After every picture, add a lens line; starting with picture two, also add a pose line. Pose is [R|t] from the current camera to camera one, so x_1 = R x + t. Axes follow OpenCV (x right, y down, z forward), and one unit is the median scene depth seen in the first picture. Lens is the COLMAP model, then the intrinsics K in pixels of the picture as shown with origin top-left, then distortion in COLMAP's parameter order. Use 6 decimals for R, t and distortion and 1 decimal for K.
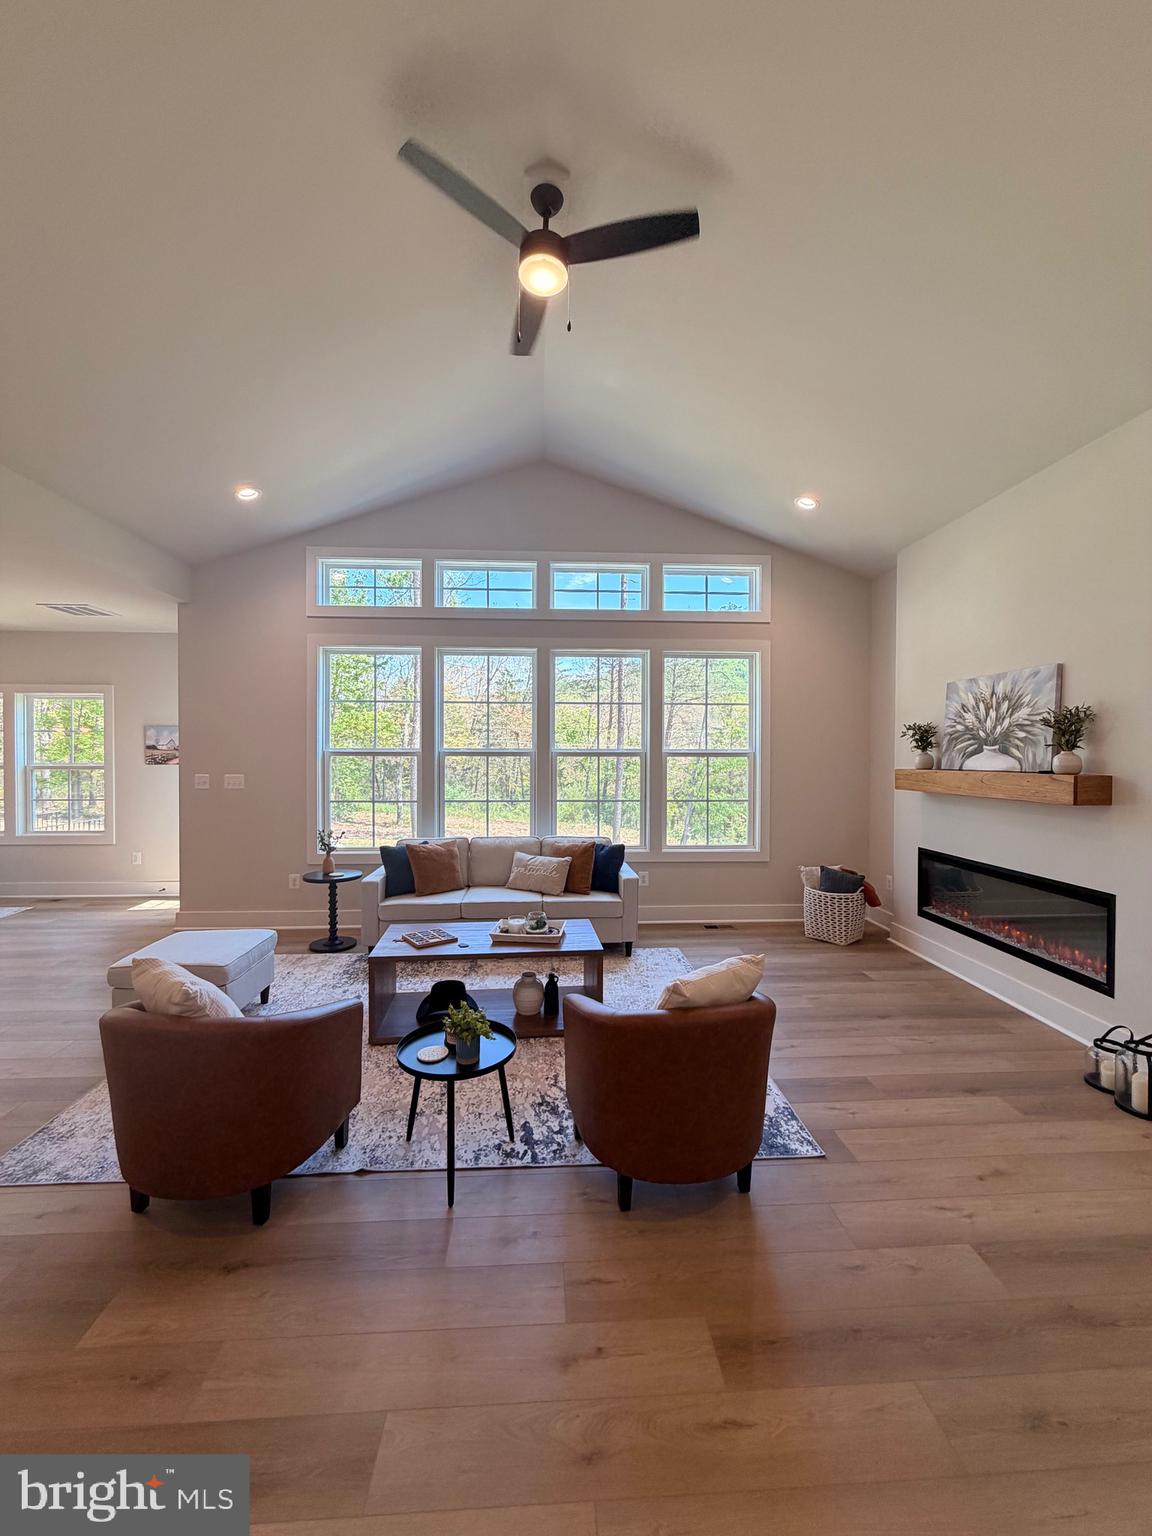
lens RADIAL K [[615.4, 0, 574.5], [0, 615.4, 761.5], [0, 0, 1]] dist [0.015025, -0.000024]
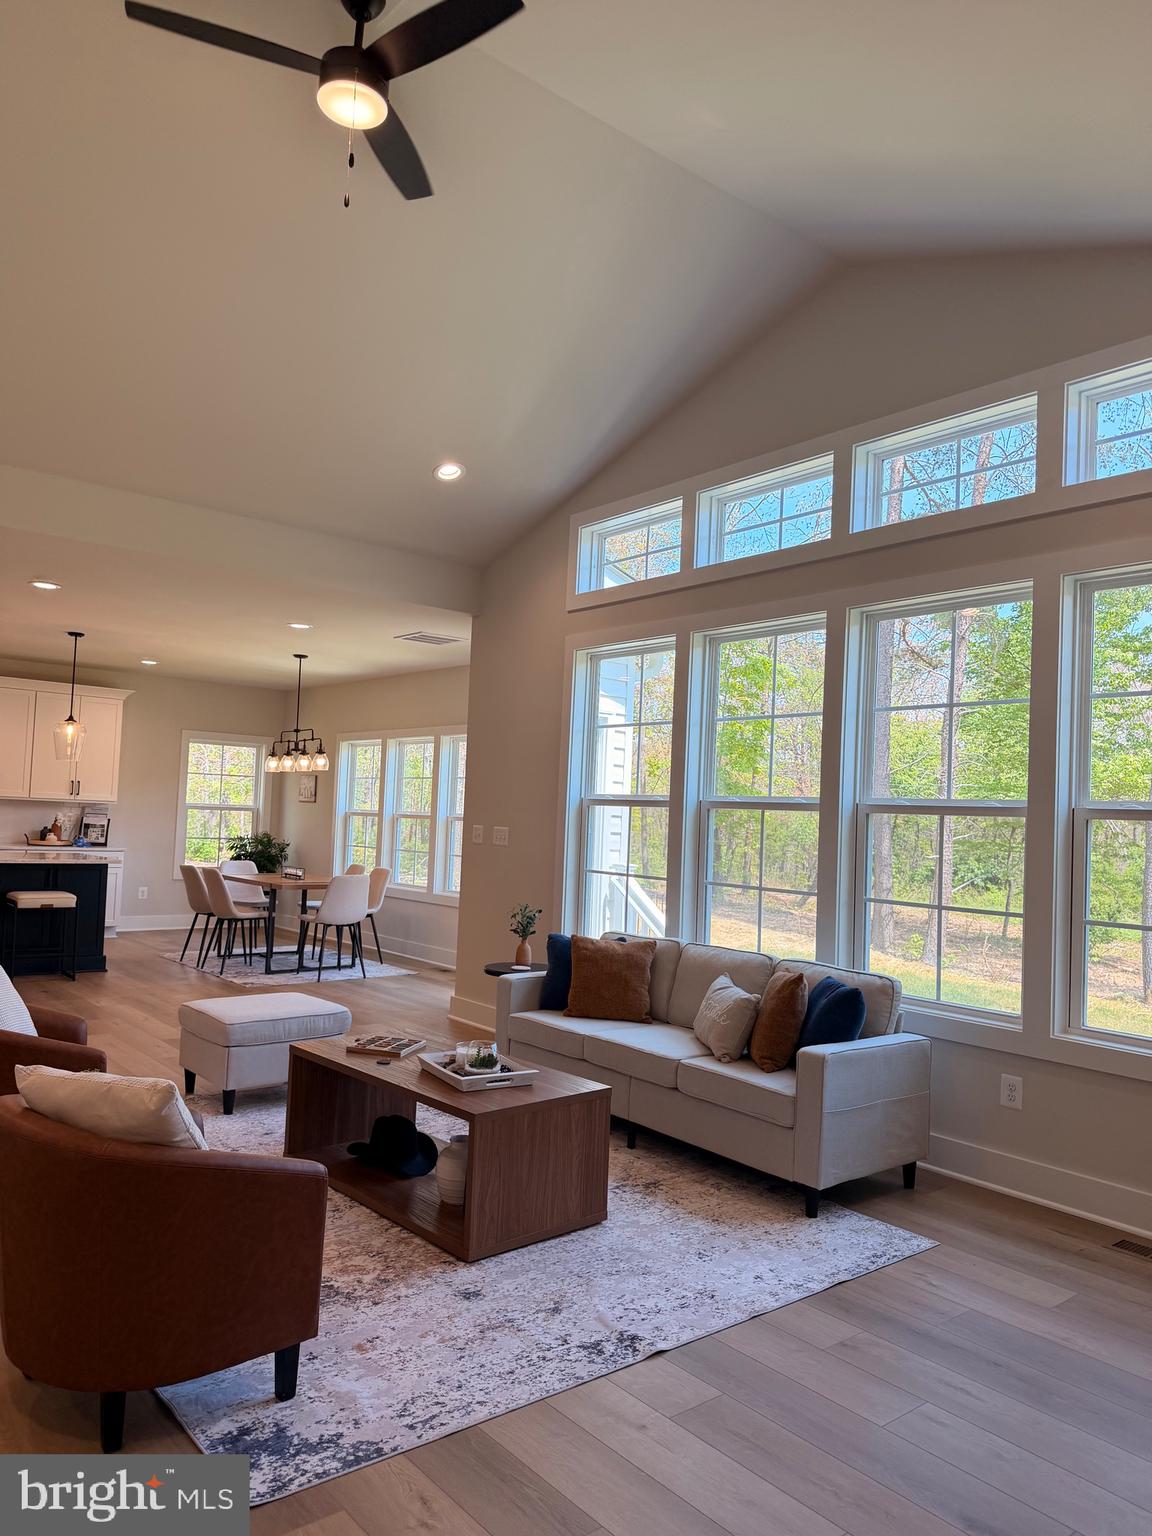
lens RADIAL K [[1065.5, 0, 538.0], [0, 1065.5, 770.4], [0, 0, 1]] dist [0.105731, -0.128845]
pose [[0.573791, -0.013849, -0.818885, 0.677440], [-0.039476, 0.998227, -0.044543, 0.009888], [0.818050, 0.057885, 0.572227, 0.313386]]
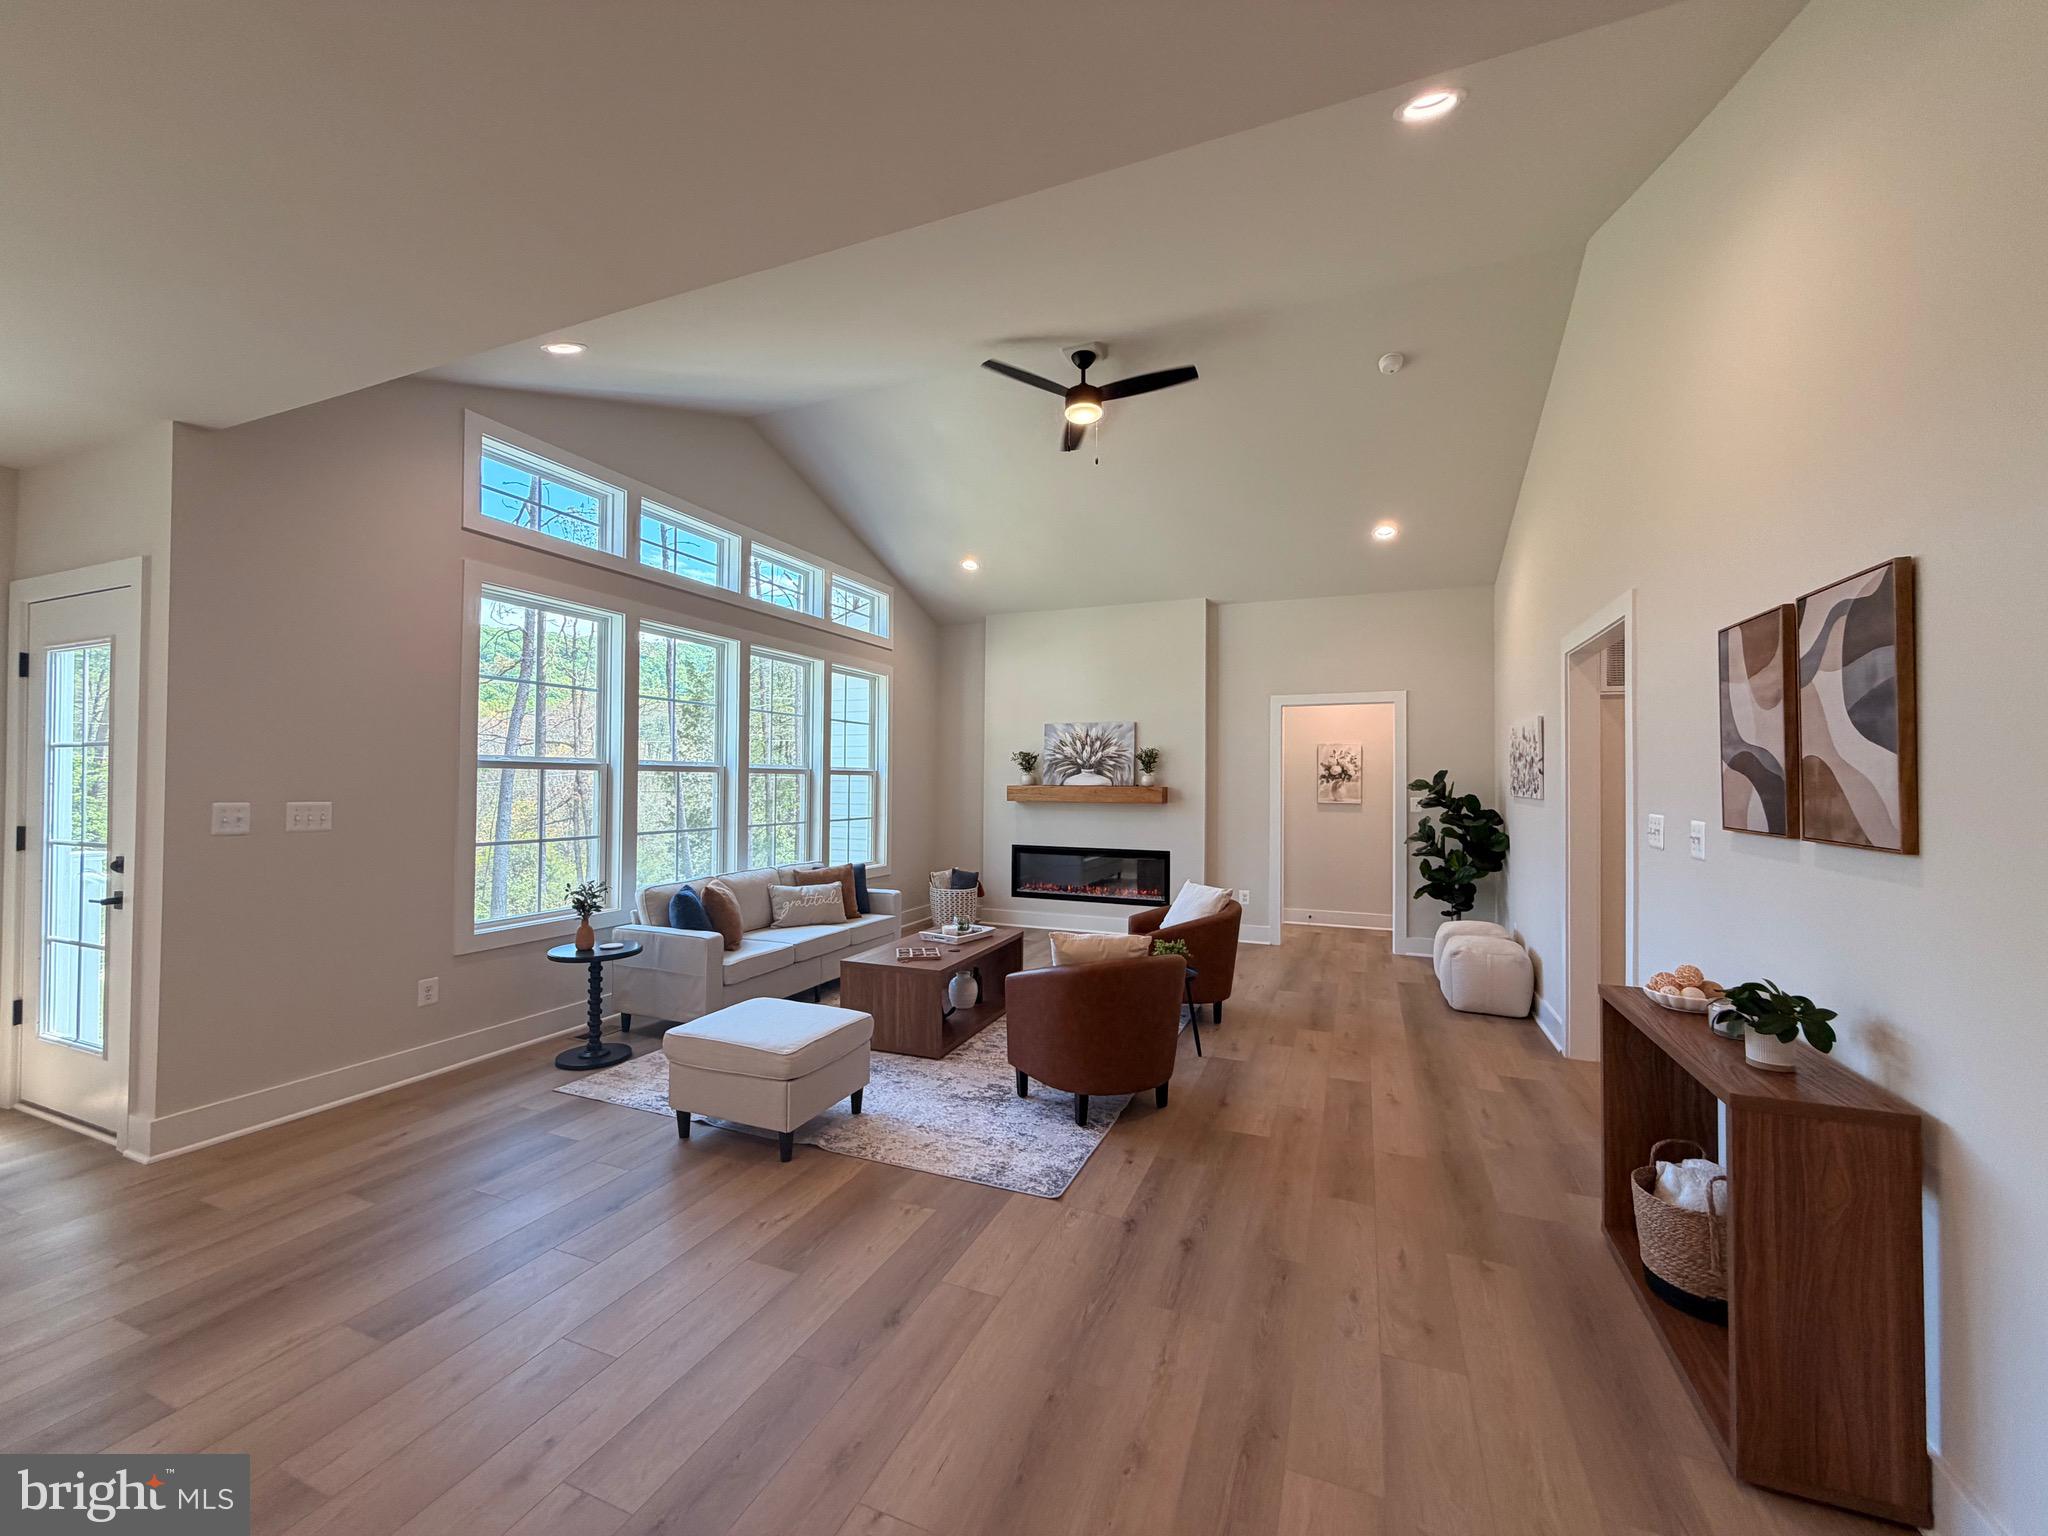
lens RADIAL K [[820.5, 0, 1024.0], [0, 820.5, 768.0], [0, 0, 1]] dist [0.015025, -0.000024]
pose [[0.436561, 0.015593, 0.899540, -1.062432], [-0.000963, 0.999857, -0.016865, 0.005099], [-0.899674, 0.006496, 0.436514, 0.219313]]
